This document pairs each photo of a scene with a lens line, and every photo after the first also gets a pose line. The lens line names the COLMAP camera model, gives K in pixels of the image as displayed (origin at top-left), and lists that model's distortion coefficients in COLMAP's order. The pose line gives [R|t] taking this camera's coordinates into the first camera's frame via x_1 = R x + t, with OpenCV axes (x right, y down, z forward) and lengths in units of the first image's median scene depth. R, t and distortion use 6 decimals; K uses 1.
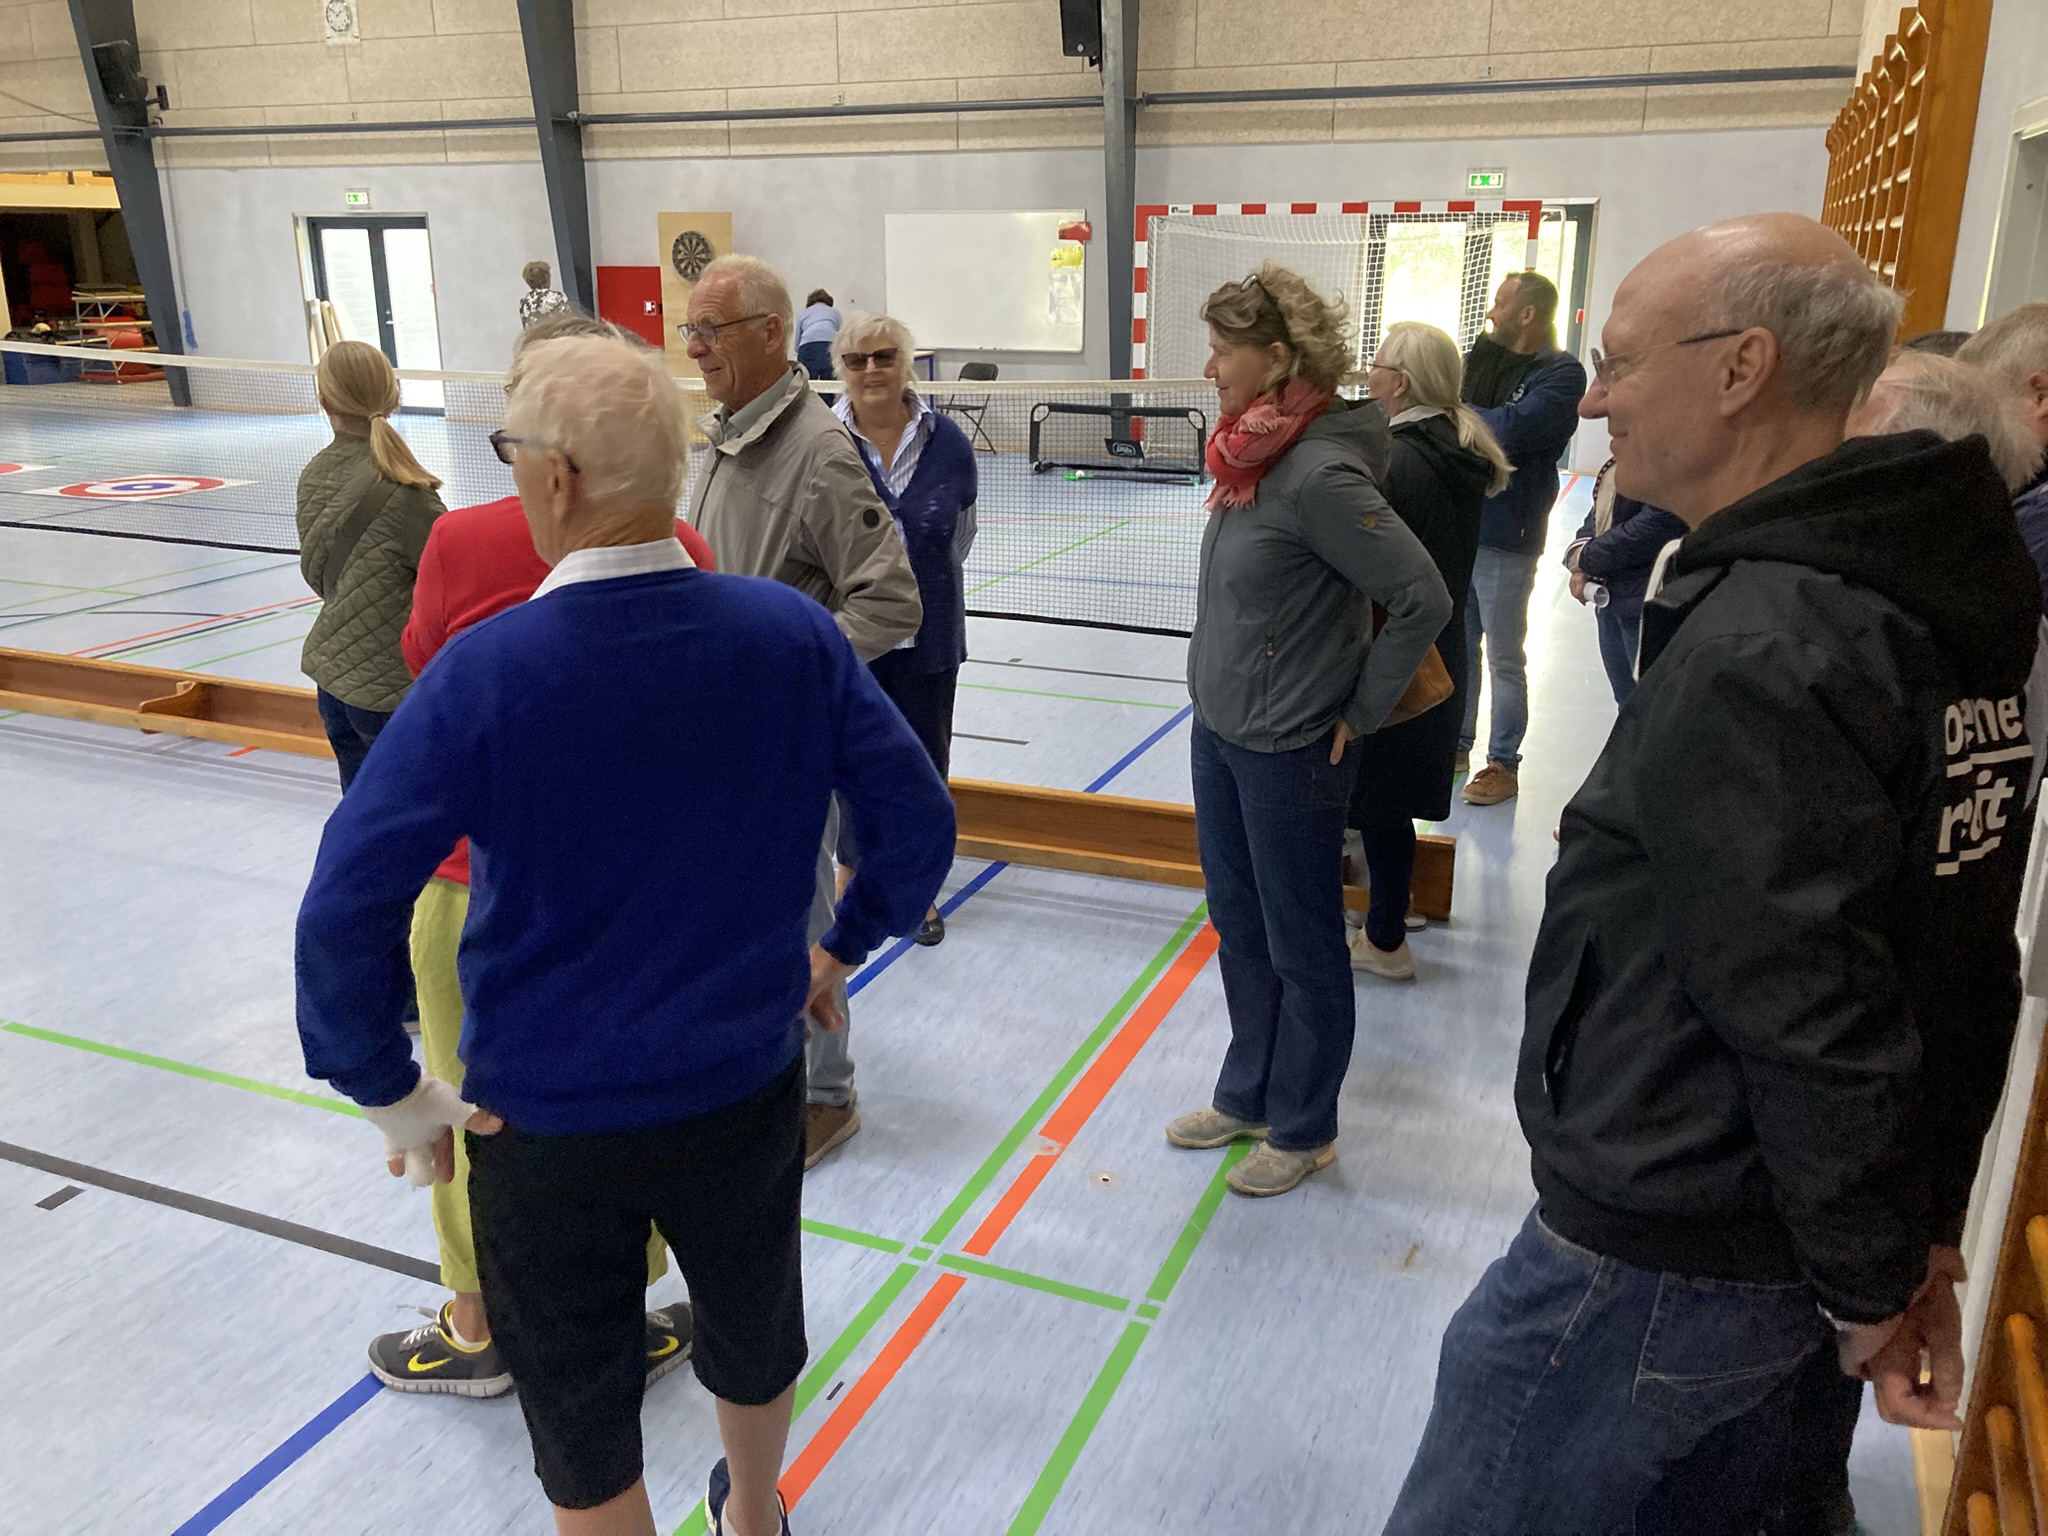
lens RADIAL K [[1693.2, 0, 1013.2], [0, 1693.2, 767.3], [0, 0, 1]] dist [0.029559, -0.024868]
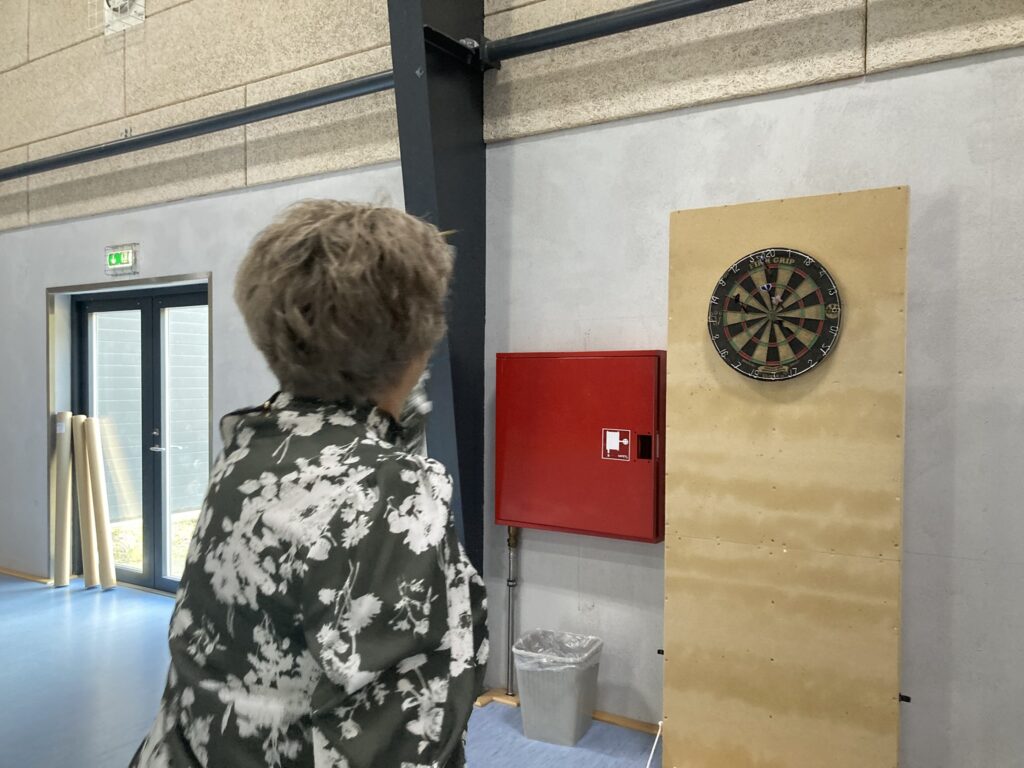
lens RADIAL K [[846.6, 0, 511.8], [0, 846.6, 385.6], [0, 0, 1]] dist [0.029559, -0.024868]
pose [[0.986845, 0.006579, -0.161538, -0.206700], [-0.052247, 0.958536, -0.280142, -0.225129], [0.152997, 0.284896, 0.946270, 0.796644]]
